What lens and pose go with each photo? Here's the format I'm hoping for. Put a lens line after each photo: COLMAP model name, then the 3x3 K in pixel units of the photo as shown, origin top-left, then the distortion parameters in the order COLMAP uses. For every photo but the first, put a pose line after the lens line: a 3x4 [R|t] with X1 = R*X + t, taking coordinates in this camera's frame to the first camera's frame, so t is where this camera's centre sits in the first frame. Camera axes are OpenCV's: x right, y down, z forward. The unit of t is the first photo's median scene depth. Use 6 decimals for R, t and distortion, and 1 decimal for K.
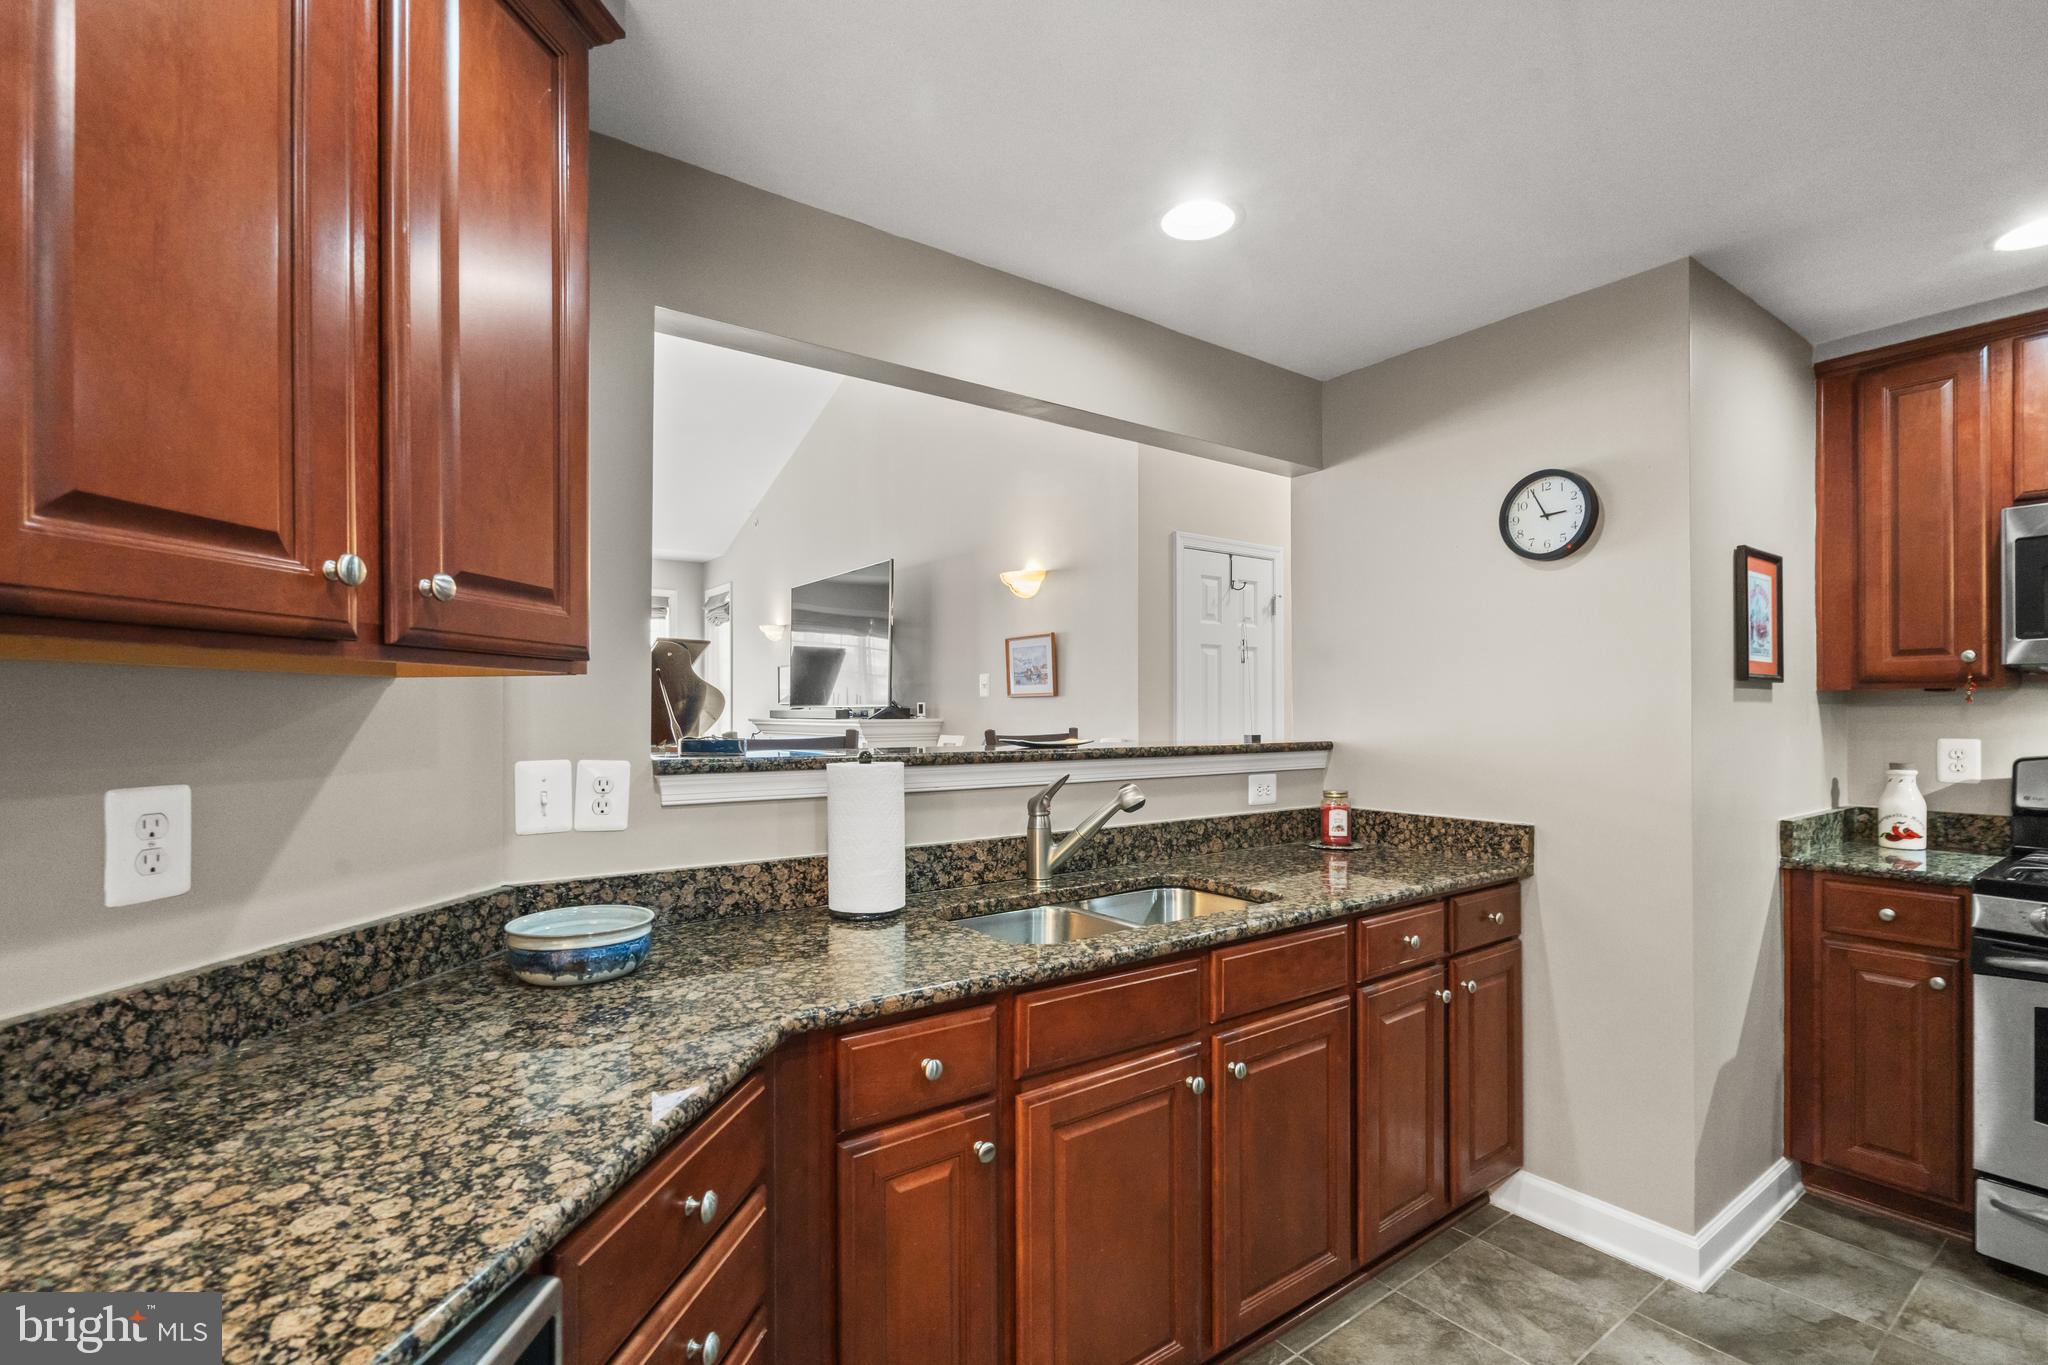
lens RADIAL K [[925.4, 0, 1021.4], [0, 925.4, 707.5], [0, 0, 1]] dist [-0.019574, 0.013127]
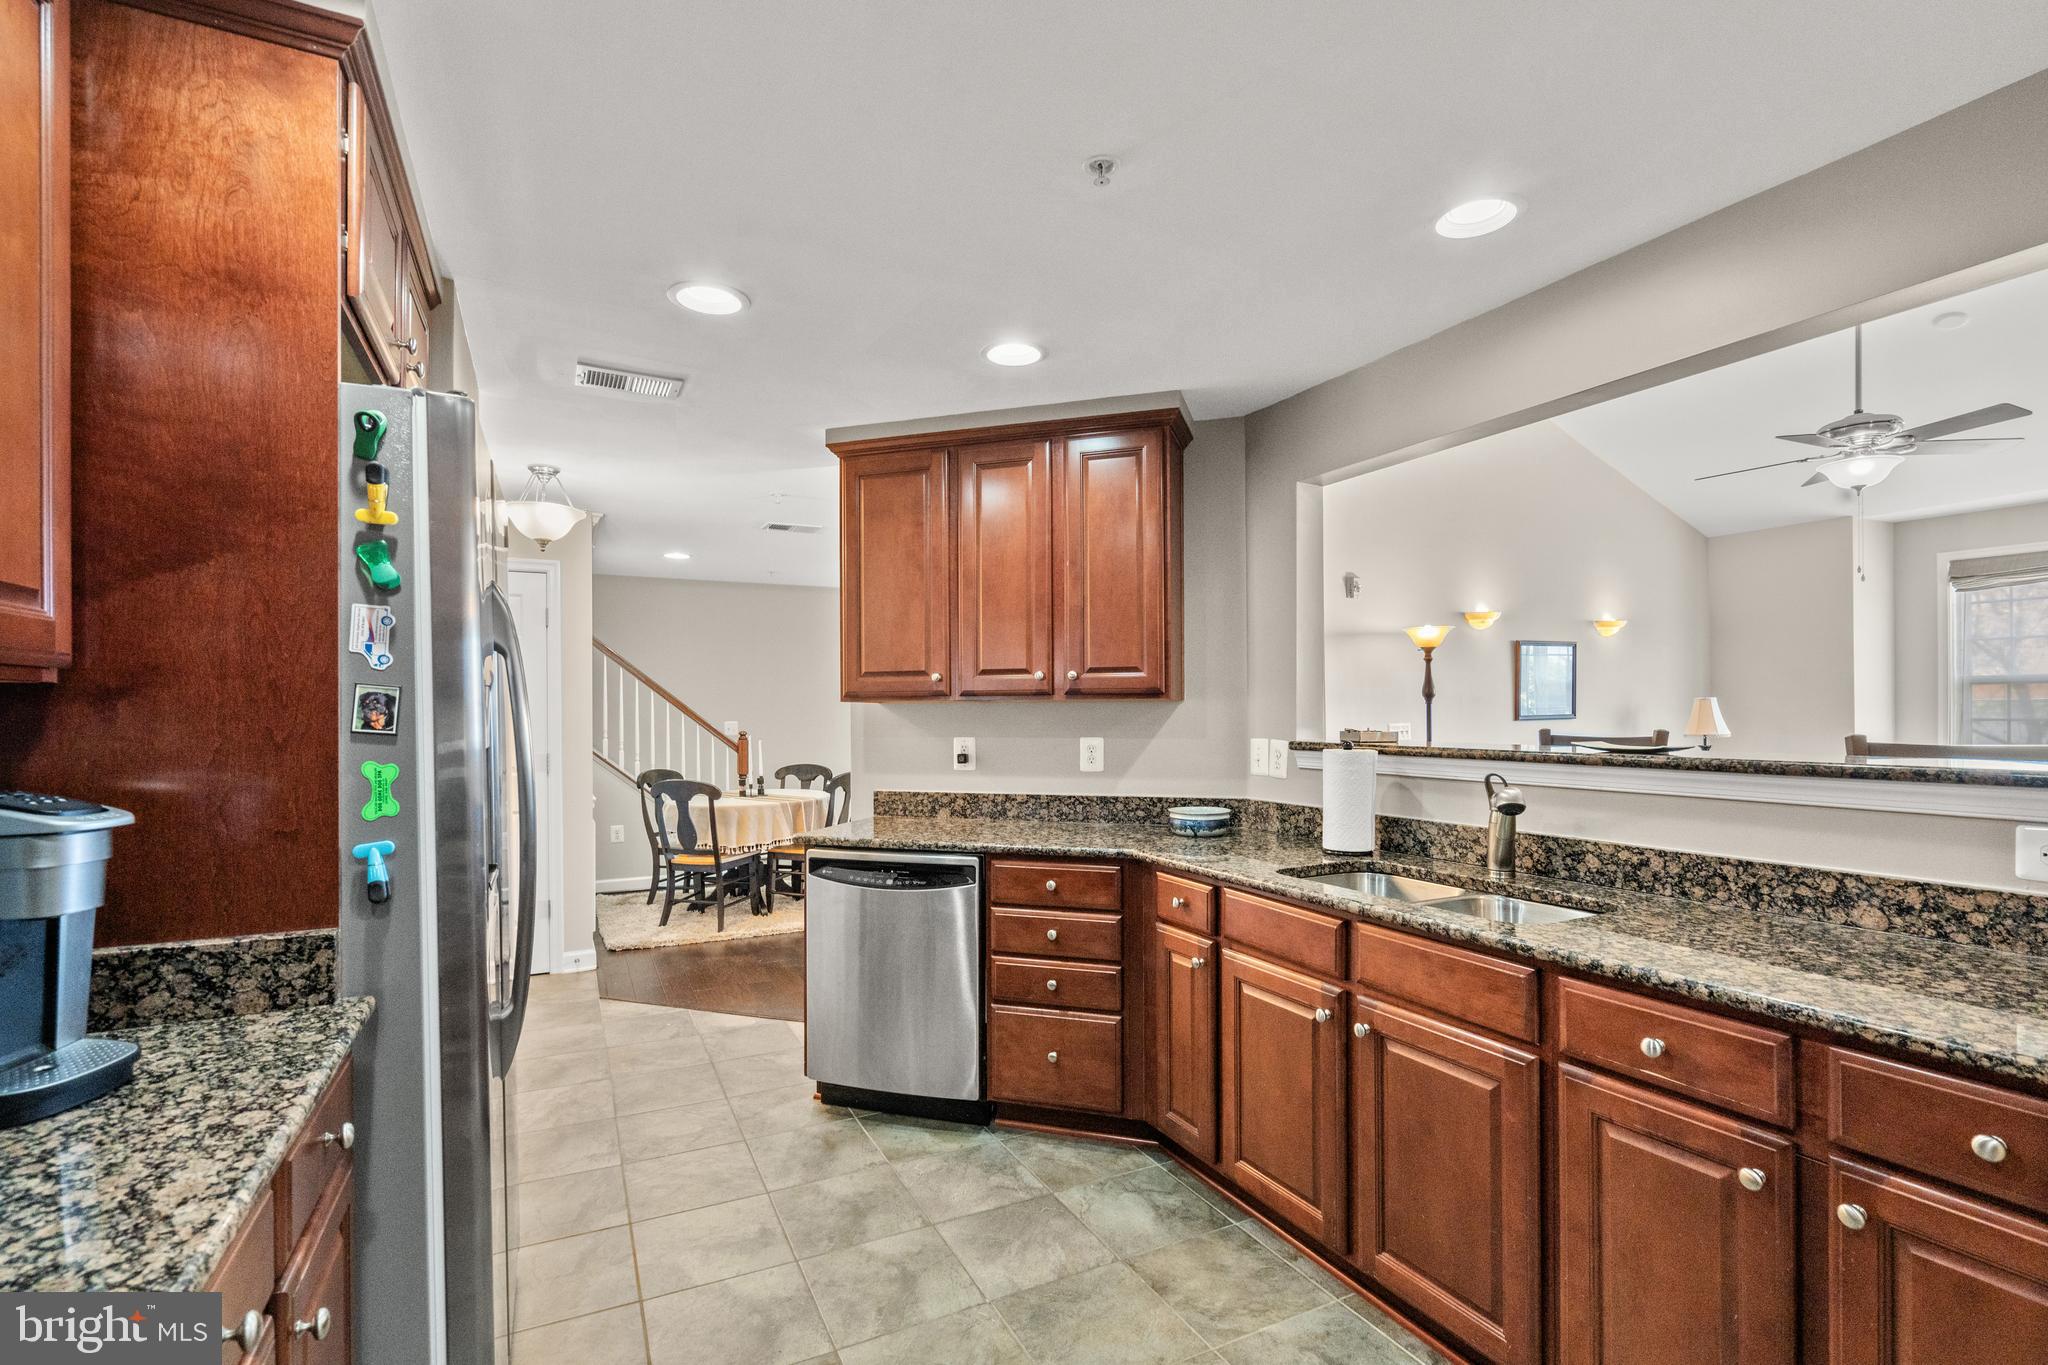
lens RADIAL K [[925.4, 0, 1021.4], [0, 925.4, 707.5], [0, 0, 1]] dist [-0.019574, 0.013127]
pose [[-0.167487, -0.003786, -0.985867, 1.029420], [0.010634, 0.999928, -0.005646, -0.002138], [0.985817, -0.011429, -0.167435, 0.564261]]
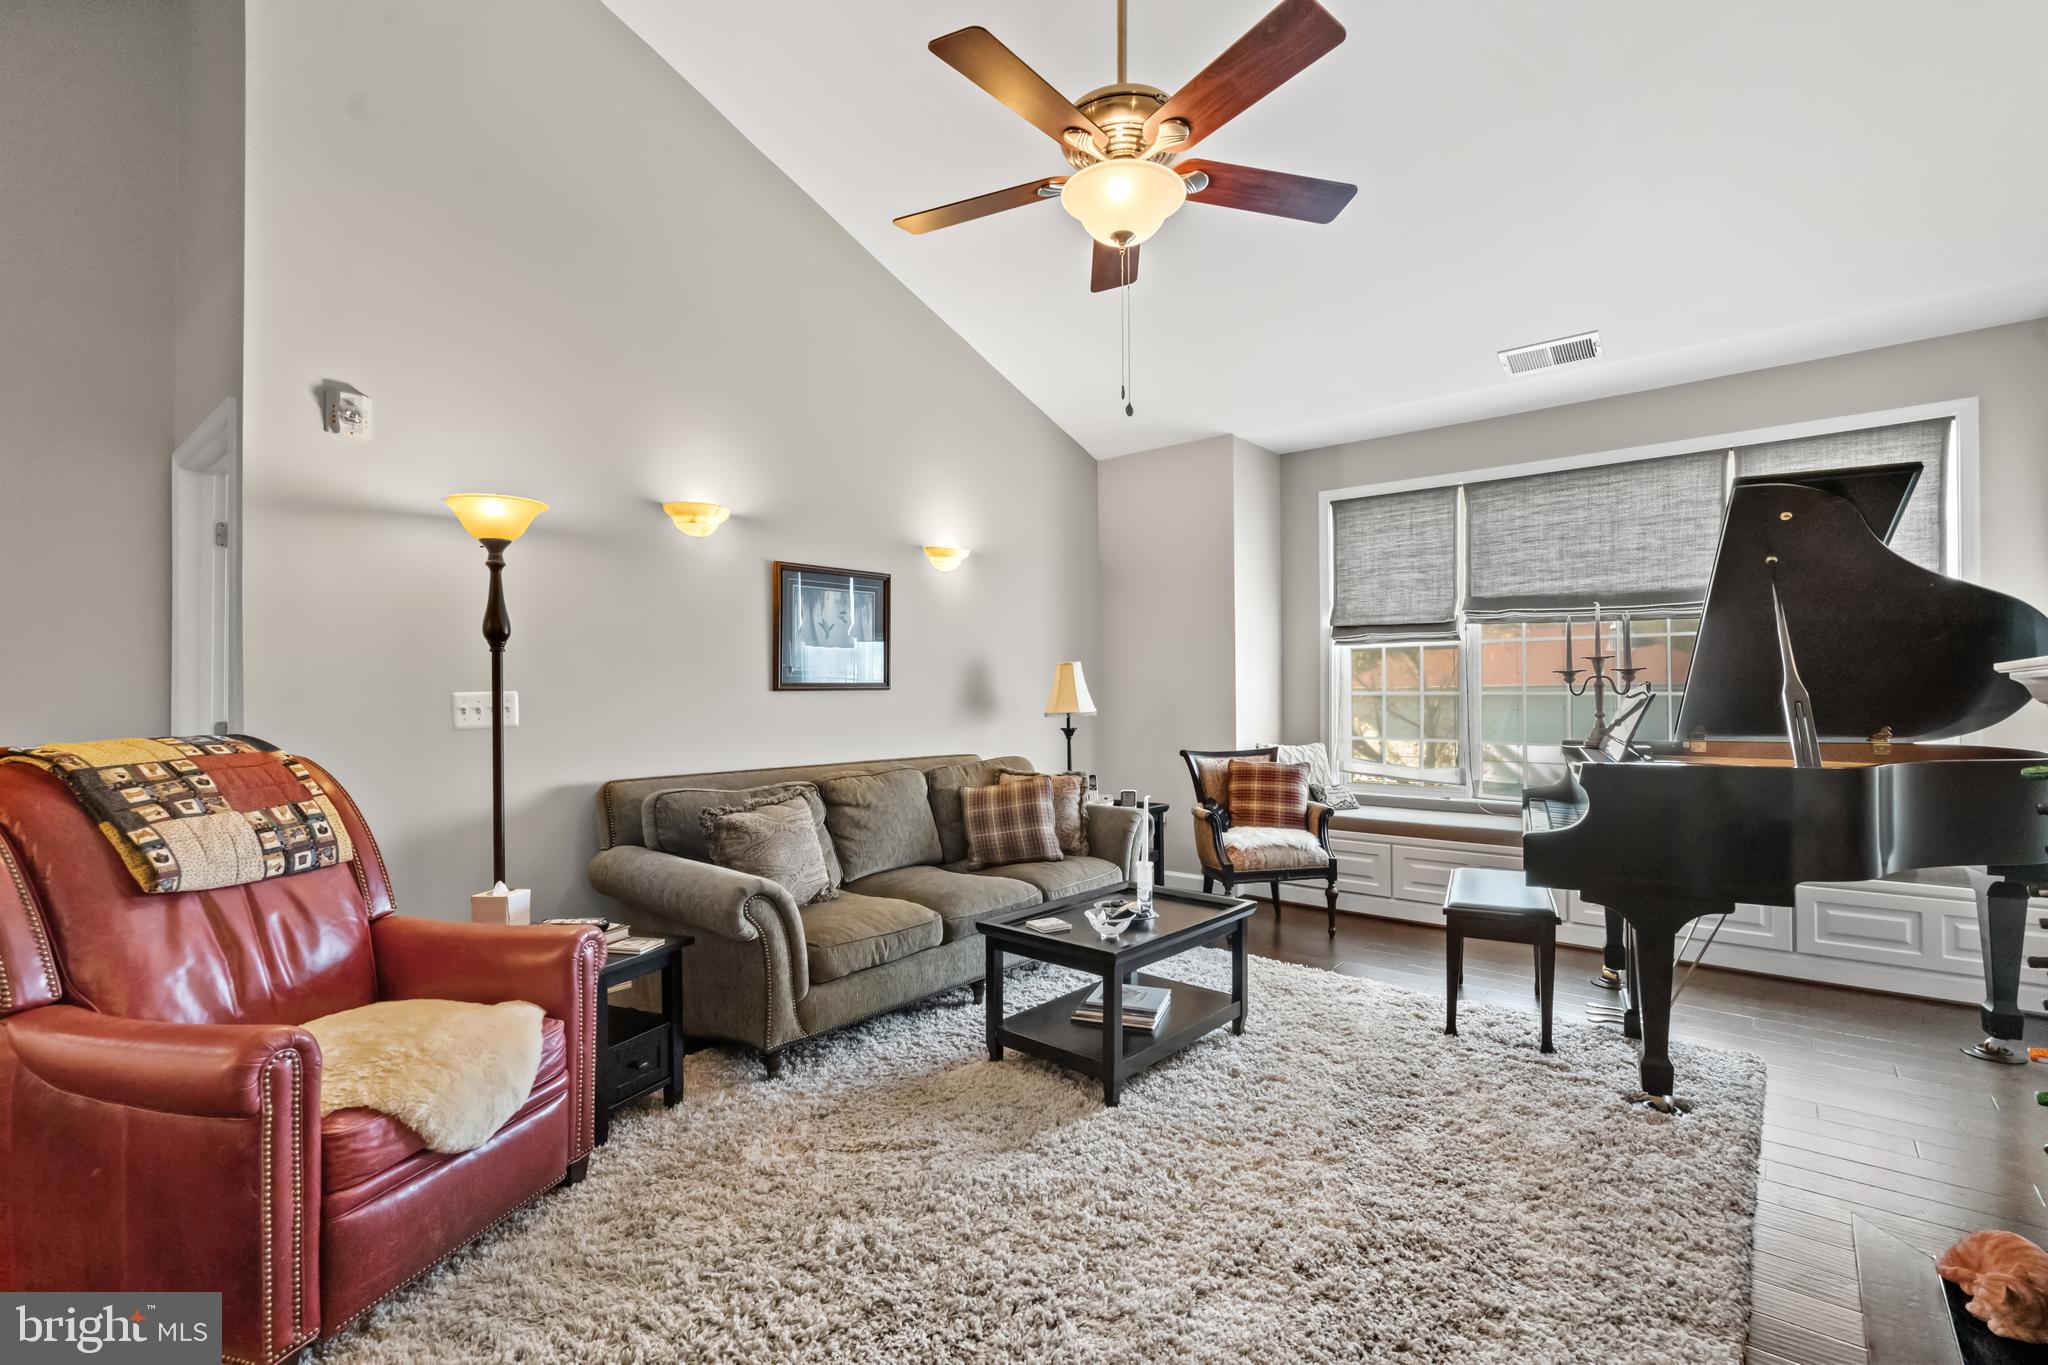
lens RADIAL K [[914.5, 0, 1020.3], [0, 914.5, 690.8], [0, 0, 1]] dist [-0.003003, 0.000309]
pose [[0.238784, -0.007520, -0.971043, -0.181778], [0.005695, 0.999964, -0.006344, 0.051929], [0.971056, -0.004015, 0.238819, 1.601113]]
